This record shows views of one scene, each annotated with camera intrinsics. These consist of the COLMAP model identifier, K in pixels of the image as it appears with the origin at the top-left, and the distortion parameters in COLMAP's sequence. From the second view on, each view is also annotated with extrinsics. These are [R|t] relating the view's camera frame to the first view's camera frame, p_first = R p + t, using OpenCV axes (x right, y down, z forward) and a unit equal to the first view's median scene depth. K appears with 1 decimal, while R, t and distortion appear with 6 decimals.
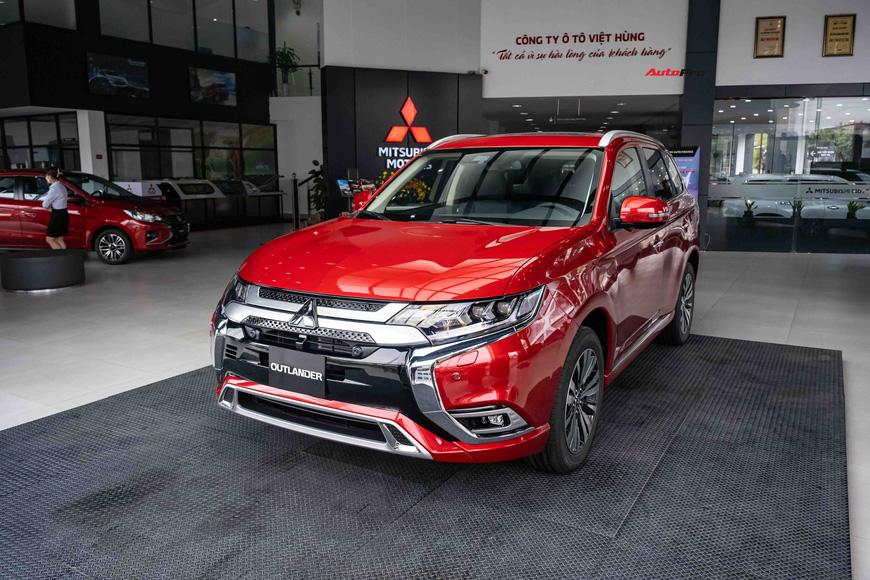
lens RADIAL K [[671.0, 0, 435.0], [0, 671.0, 290.0], [0, 0, 1]] dist [-0.023749, 0.000590]
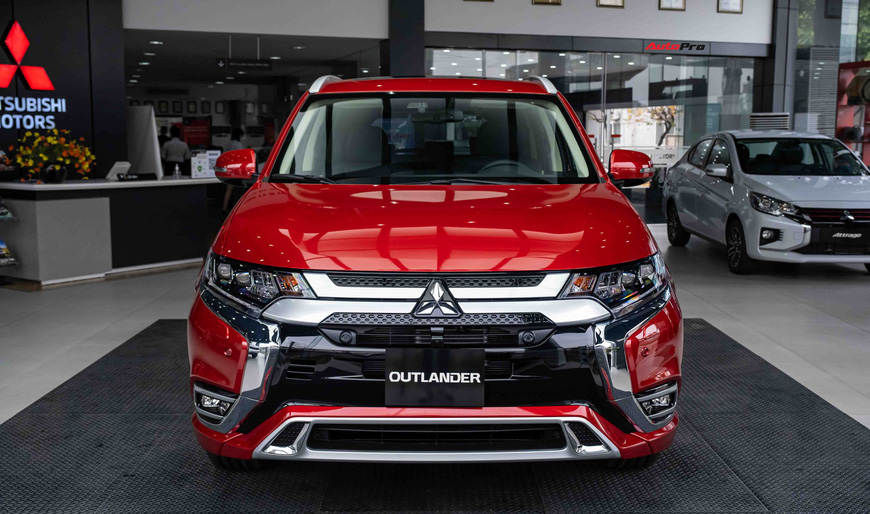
lens RADIAL K [[932.0, 0, 435.0], [0, 932.0, 257.0], [0, 0, 1]] dist [0.009502, 0.004864]
pose [[0.858846, -0.062572, 0.508398, -0.651748], [0.088970, 0.995647, -0.027758, 0.015737], [-0.504448, 0.069072, 0.860675, 0.092665]]
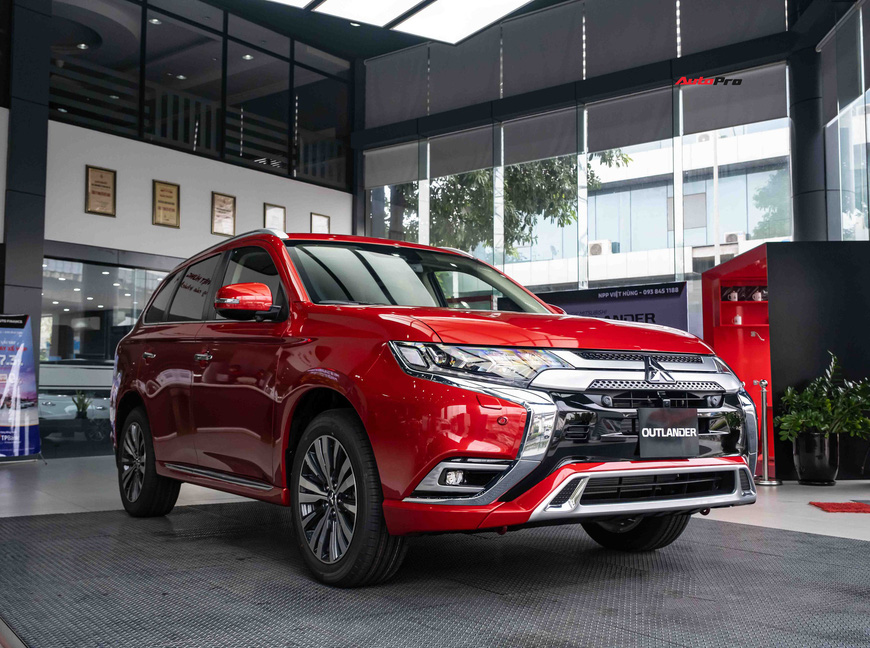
lens RADIAL K [[955.1, 0, 435.0], [0, 955.1, 324.0], [0, 0, 1]] dist [0.010988, 0.006300]
pose [[0.445313, 0.072540, 0.892431, -1.339357], [0.157605, 0.974800, -0.157879, 0.119260], [-0.881395, 0.210958, 0.422659, 0.638102]]
